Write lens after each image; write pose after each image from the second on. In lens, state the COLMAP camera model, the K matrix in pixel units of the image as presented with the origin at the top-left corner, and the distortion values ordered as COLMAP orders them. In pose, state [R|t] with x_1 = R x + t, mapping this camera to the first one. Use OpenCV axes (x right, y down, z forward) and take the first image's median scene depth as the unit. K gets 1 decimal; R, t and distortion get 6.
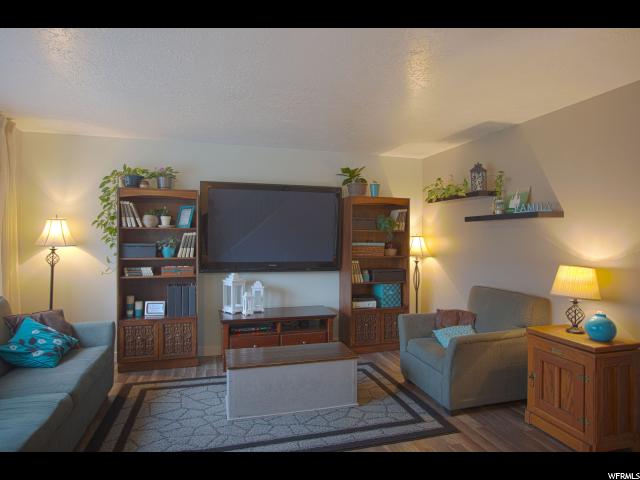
lens RADIAL K [[385.1, 0, 323.4], [0, 385.1, 235.6], [0, 0, 1]] dist [-0.030051, 0.003566]
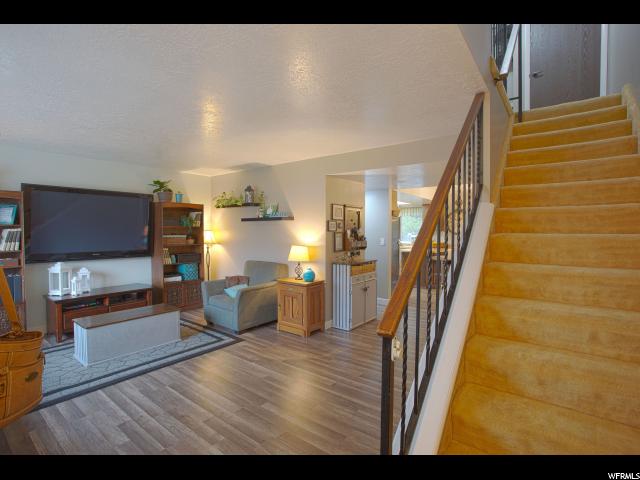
lens RADIAL K [[317.3, 0, 319.1], [0, 317.3, 239.4], [0, 0, 1]] dist [-0.067920, 0.033407]
pose [[0.805851, -0.021735, 0.591719, -0.155231], [-0.000717, 0.999289, 0.037683, -0.011137], [-0.592117, -0.030792, 0.805263, -0.265841]]
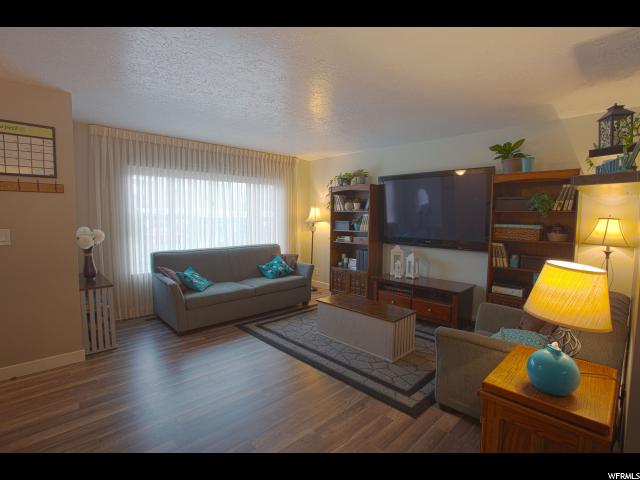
lens RADIAL K [[317.3, 0, 319.1], [0, 317.3, 239.4], [0, 0, 1]] dist [-0.067920, 0.033407]
pose [[0.459320, 0.064702, -0.885911, 0.628625], [-0.004499, 0.997500, 0.070519, 0.004419], [0.888260, -0.028405, 0.458463, 0.297579]]
